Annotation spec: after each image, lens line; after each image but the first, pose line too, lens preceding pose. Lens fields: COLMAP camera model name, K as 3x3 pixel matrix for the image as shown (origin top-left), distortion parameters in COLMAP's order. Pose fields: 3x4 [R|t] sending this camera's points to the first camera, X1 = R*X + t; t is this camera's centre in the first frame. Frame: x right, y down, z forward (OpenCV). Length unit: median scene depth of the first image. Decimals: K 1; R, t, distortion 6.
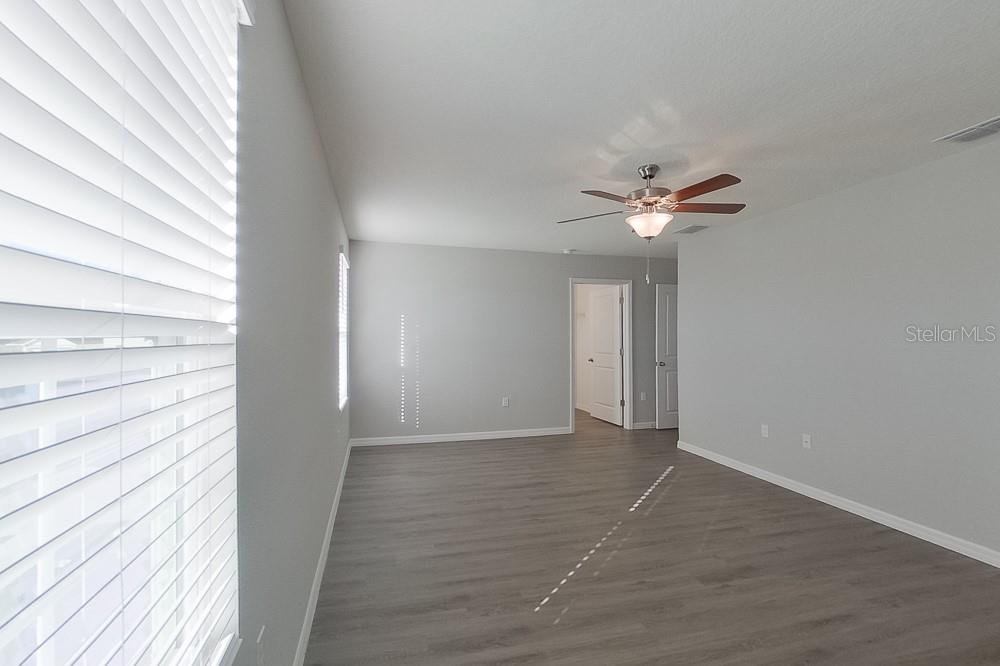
lens RADIAL K [[431.6, 0, 497.4], [0, 431.6, 332.6], [0, 0, 1]] dist [0.003688, -0.000086]
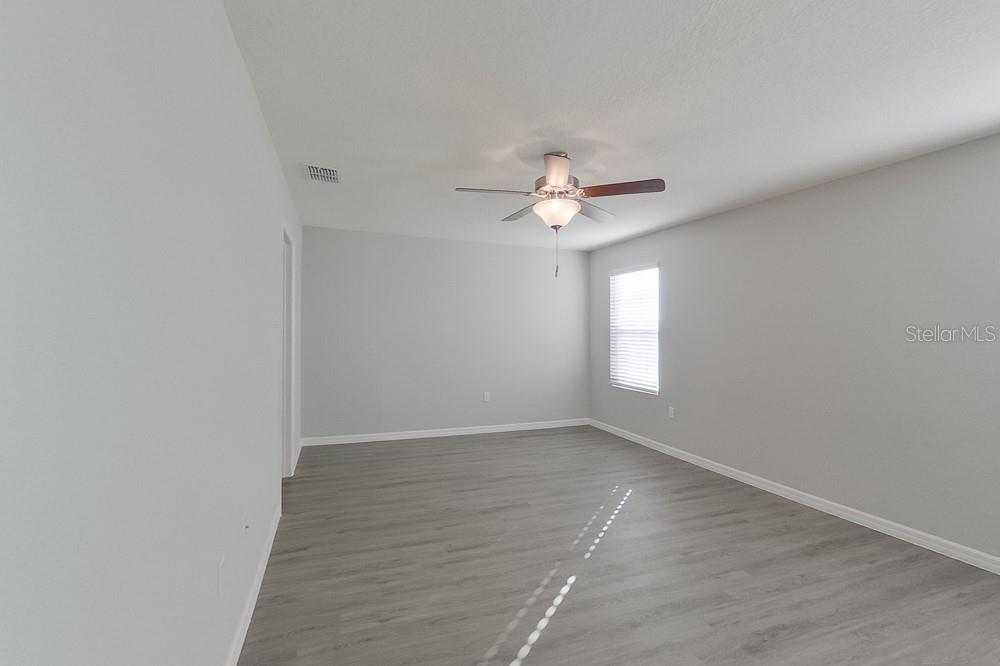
lens RADIAL K [[431.6, 0, 502.2], [0, 431.6, 331.3], [0, 0, 1]] dist [0.003688, -0.000086]
pose [[-0.994683, -0.006029, -0.102807, 0.593339], [-0.005198, 0.999952, -0.008350, 0.018002], [0.102852, -0.007771, -0.994666, 2.023310]]
